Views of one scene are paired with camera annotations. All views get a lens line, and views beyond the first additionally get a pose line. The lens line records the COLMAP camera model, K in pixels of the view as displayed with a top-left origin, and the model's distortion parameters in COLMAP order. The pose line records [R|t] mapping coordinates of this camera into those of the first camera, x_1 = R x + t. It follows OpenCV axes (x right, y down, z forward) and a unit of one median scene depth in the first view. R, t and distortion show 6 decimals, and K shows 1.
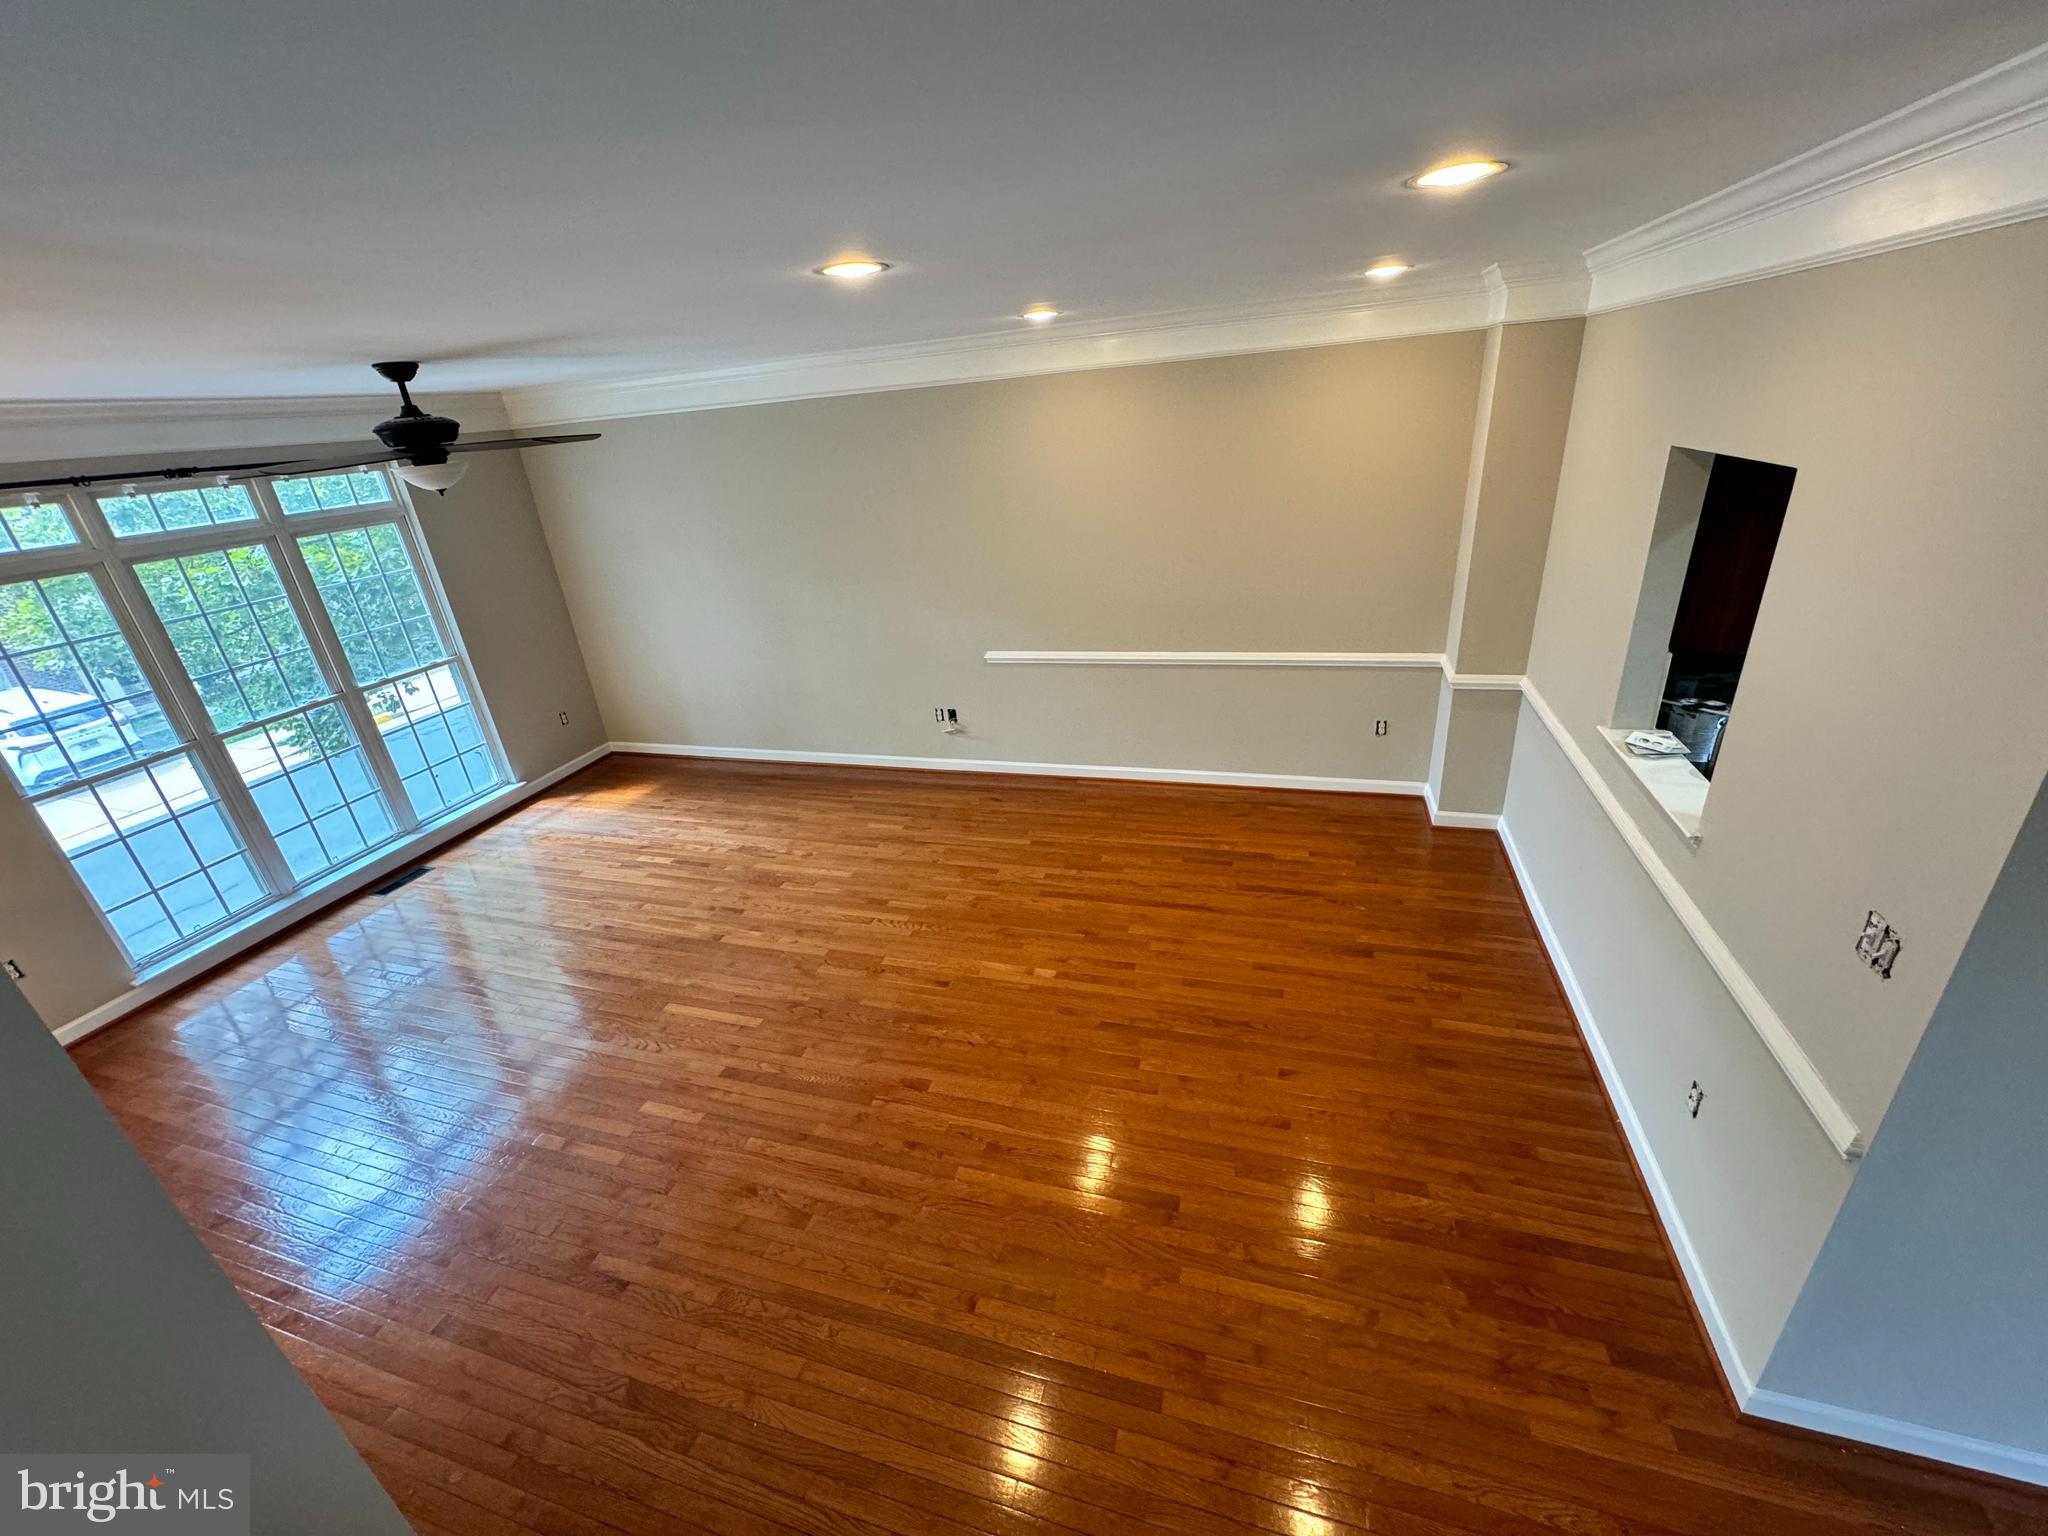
lens RADIAL K [[817.7, 0, 1022.5], [0, 817.7, 766.9], [0, 0, 1]] dist [-0.001655, -0.000116]
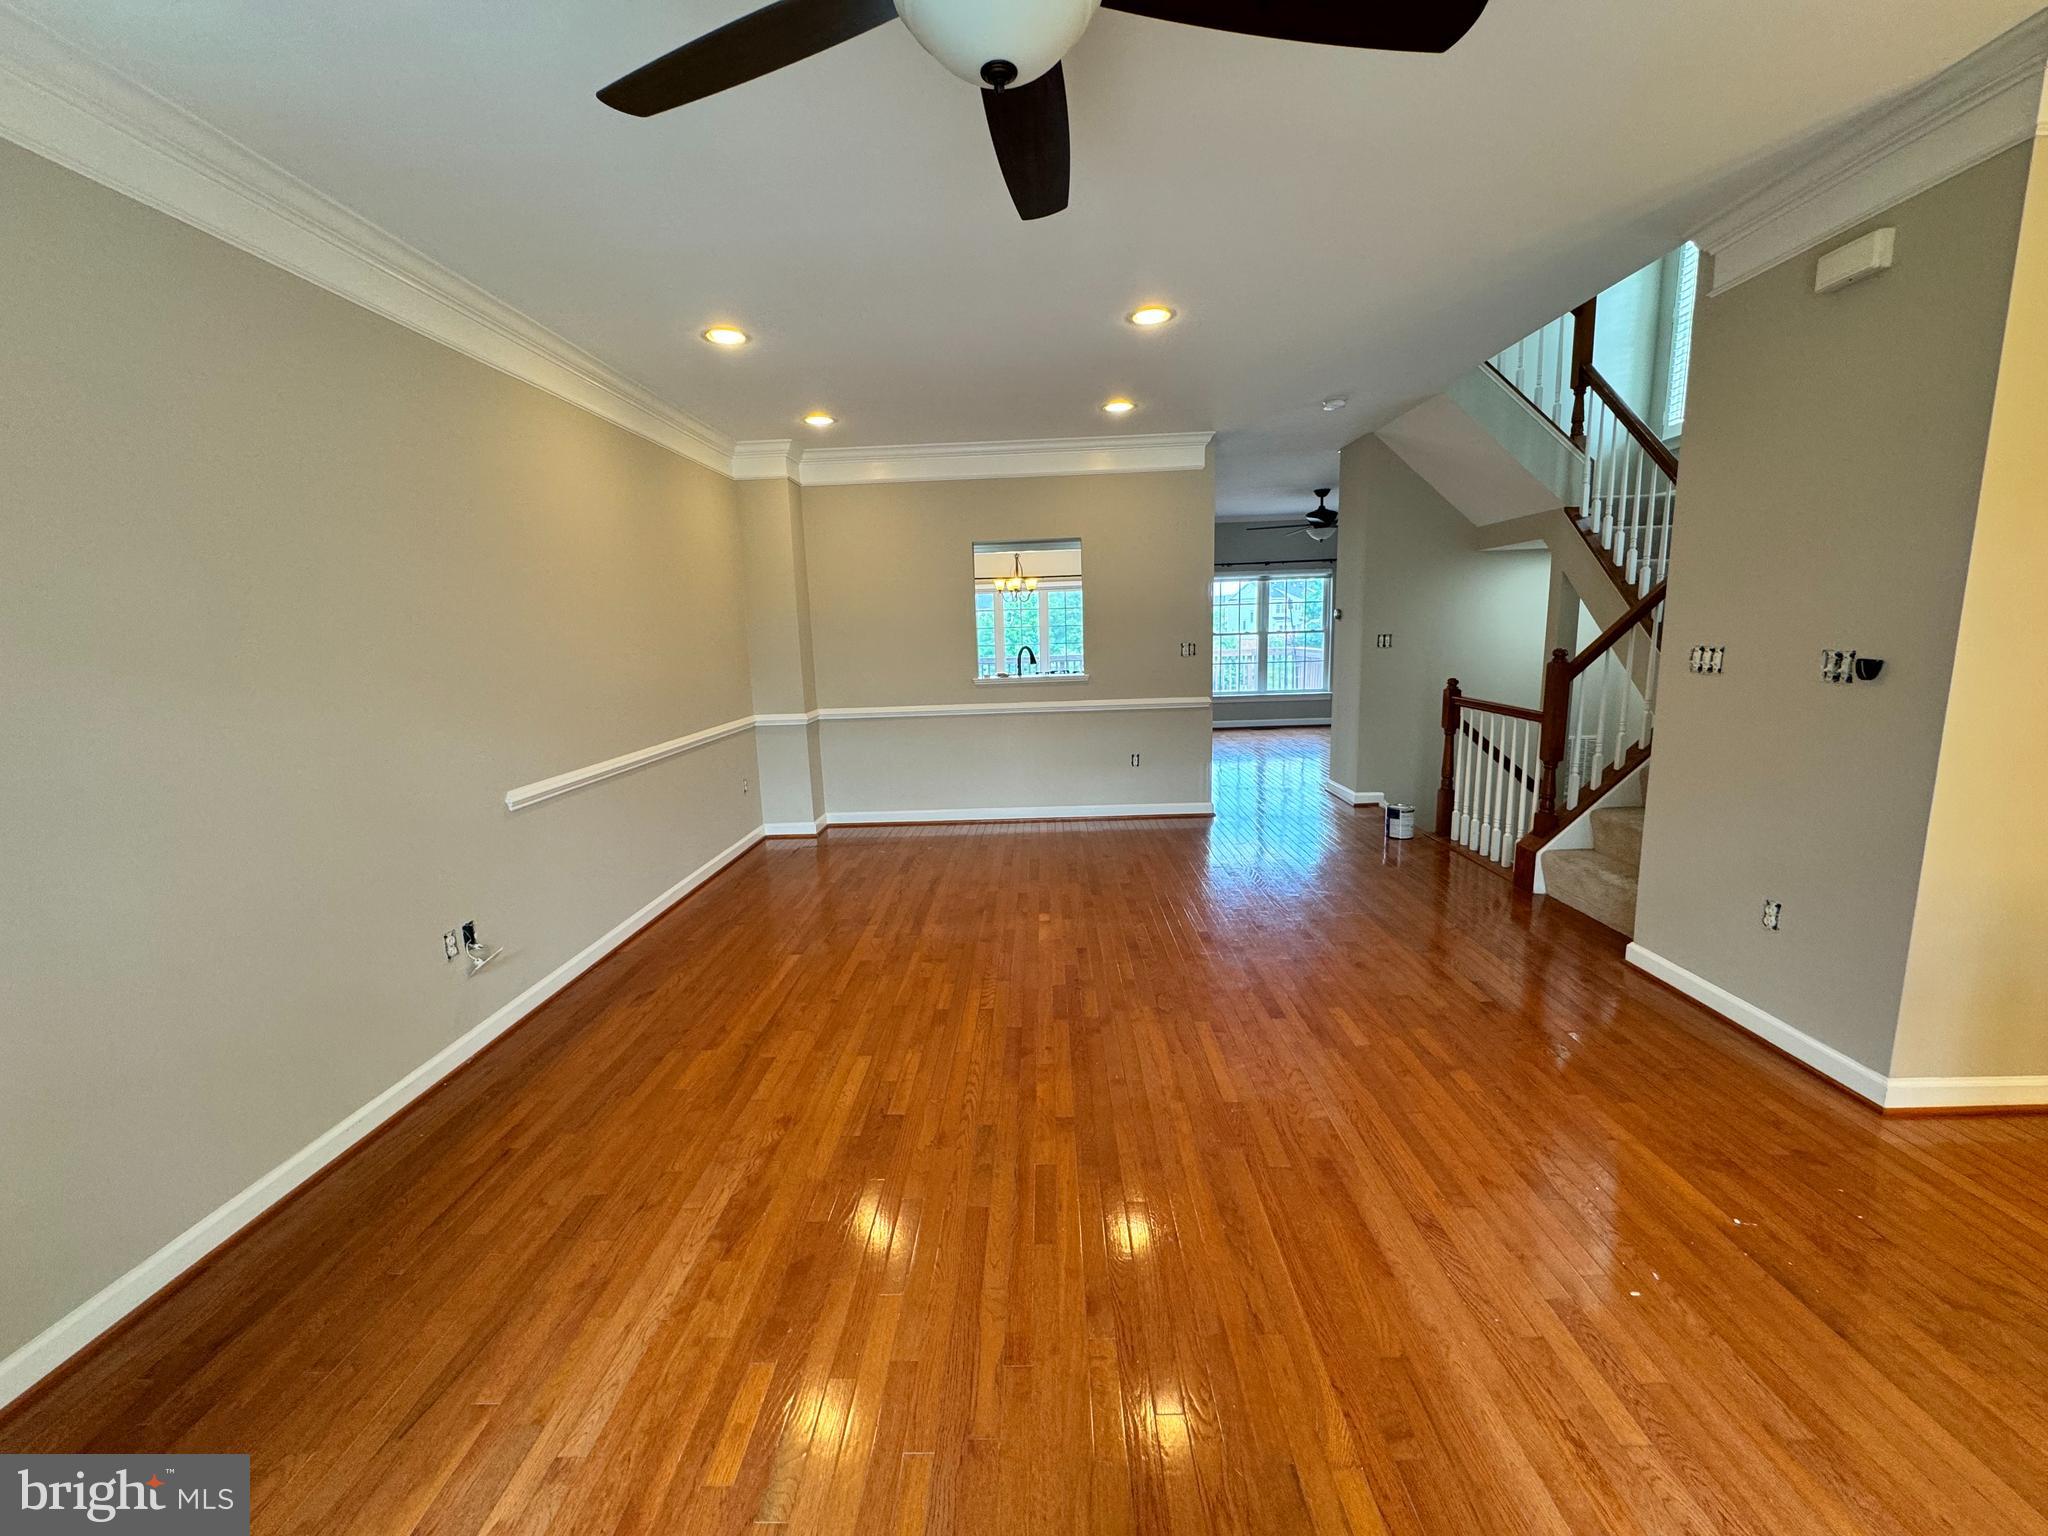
lens RADIAL K [[817.7, 0, 1015.3], [0, 817.7, 764.4], [0, 0, 1]] dist [-0.001655, -0.000116]
pose [[-0.265492, -0.067898, 0.961719, -0.844994], [0.440543, 0.878745, 0.183656, -0.127563], [-0.857576, 0.472437, -0.203388, 0.961275]]
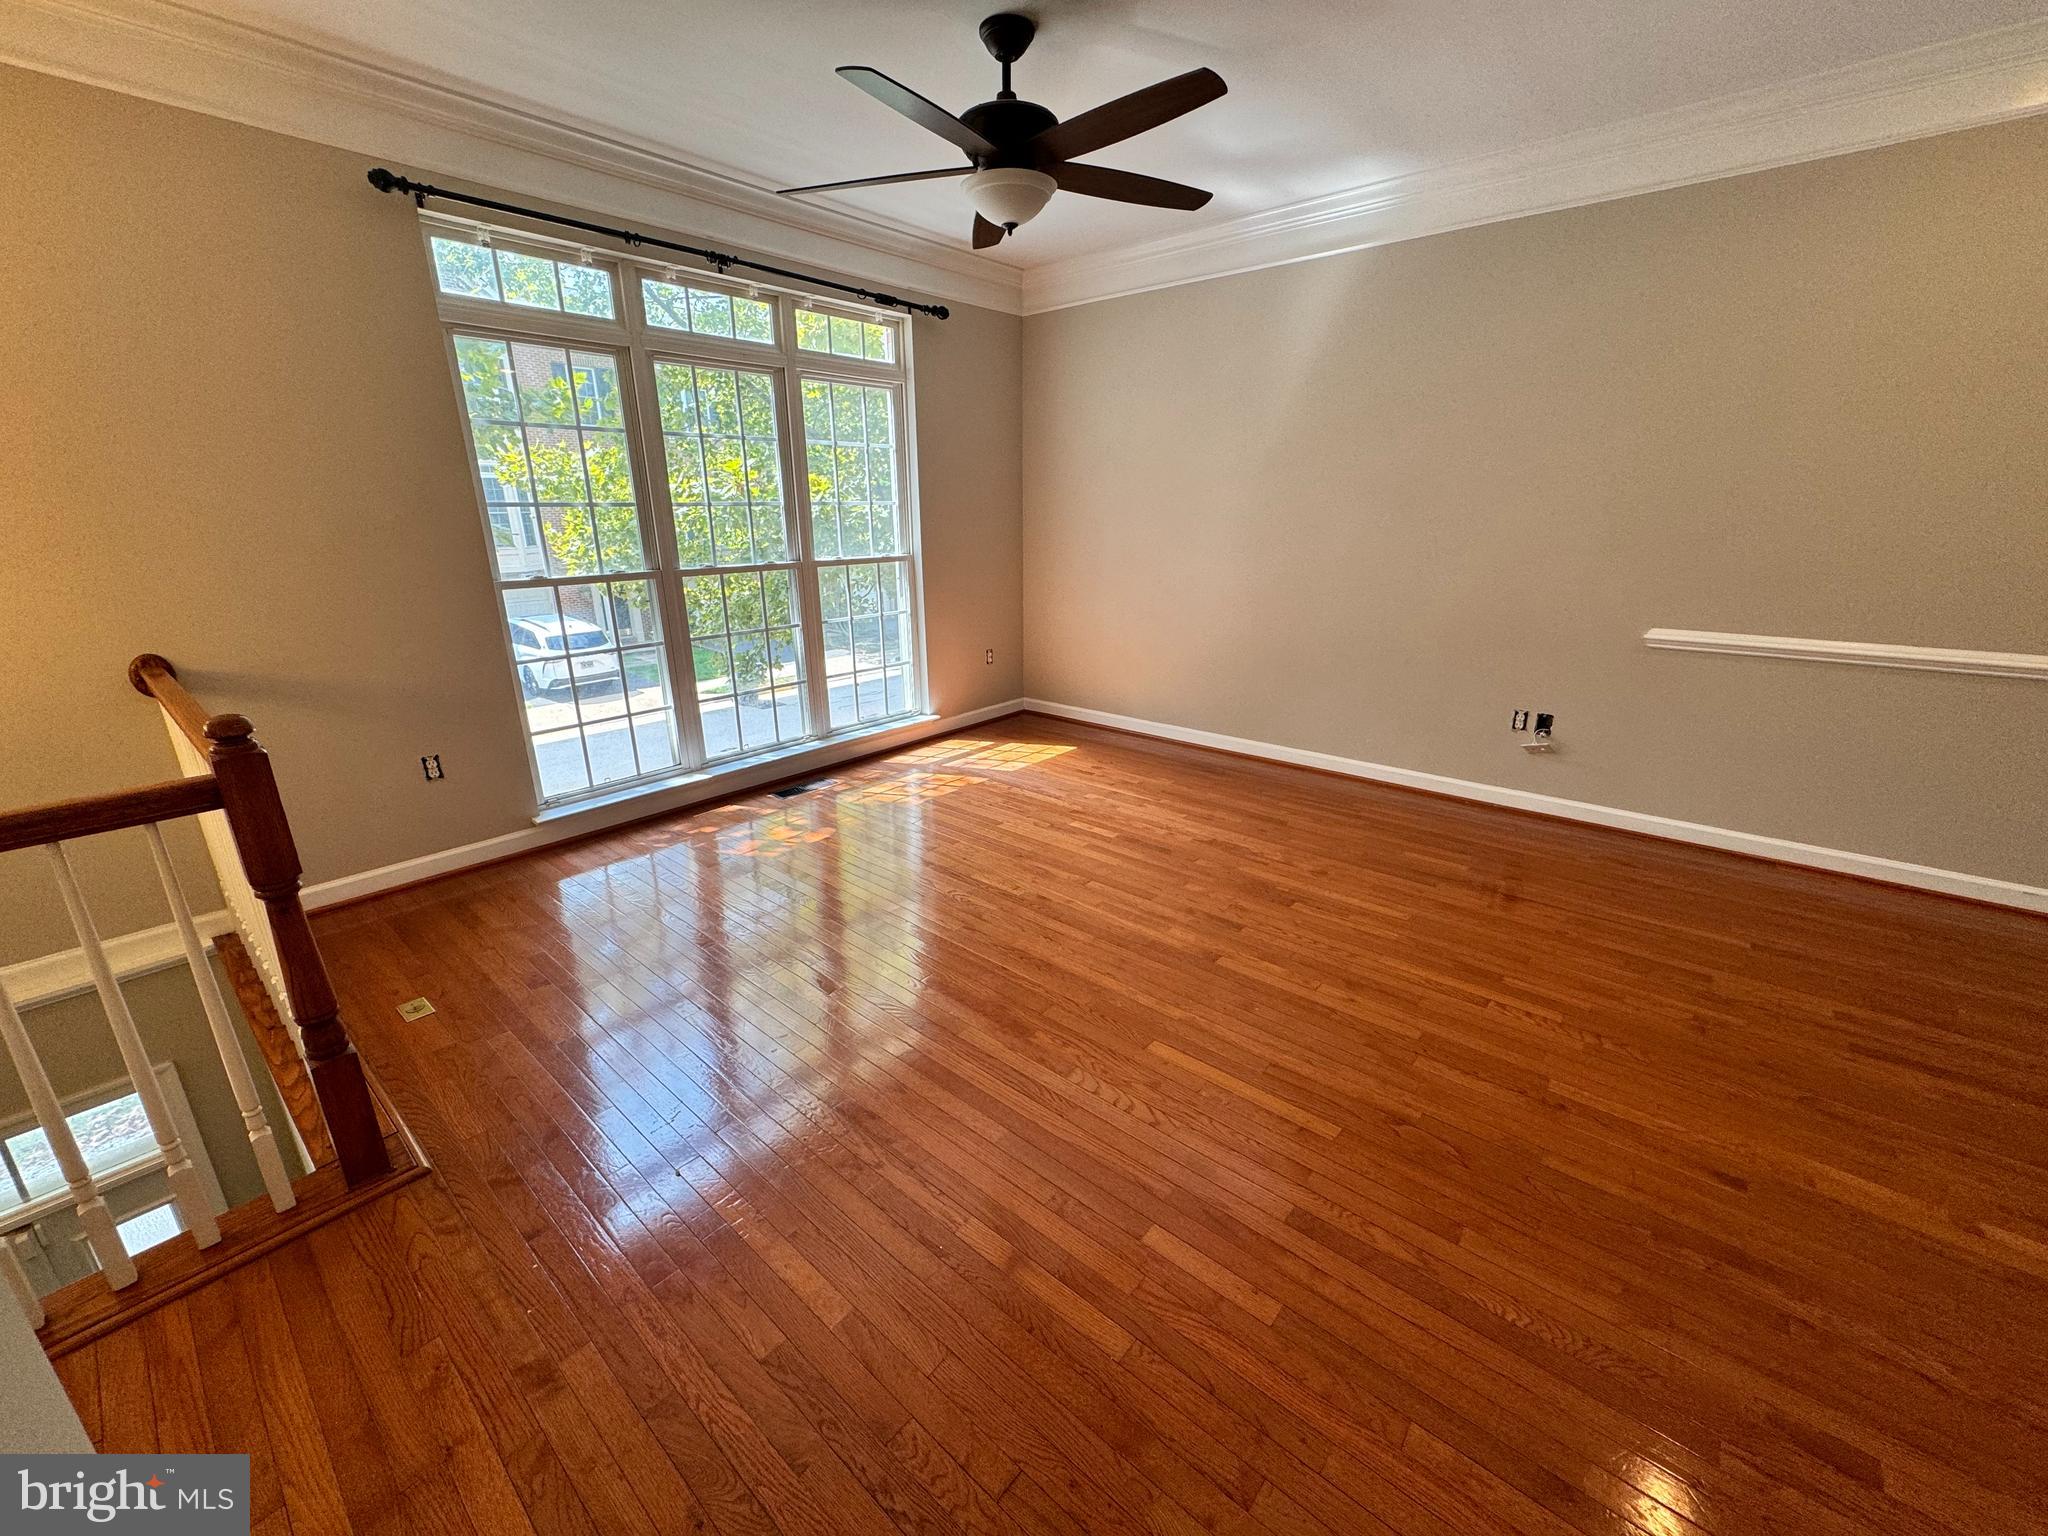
lens RADIAL K [[817.7, 0, 1021.0], [0, 817.7, 769.5], [0, 0, 1]] dist [-0.001655, -0.000116]
pose [[0.914645, 0.196518, -0.353278, -0.292118], [-0.225468, 0.973332, -0.042306, 0.119690], [0.335543, 0.118348, 0.934561, 0.321222]]
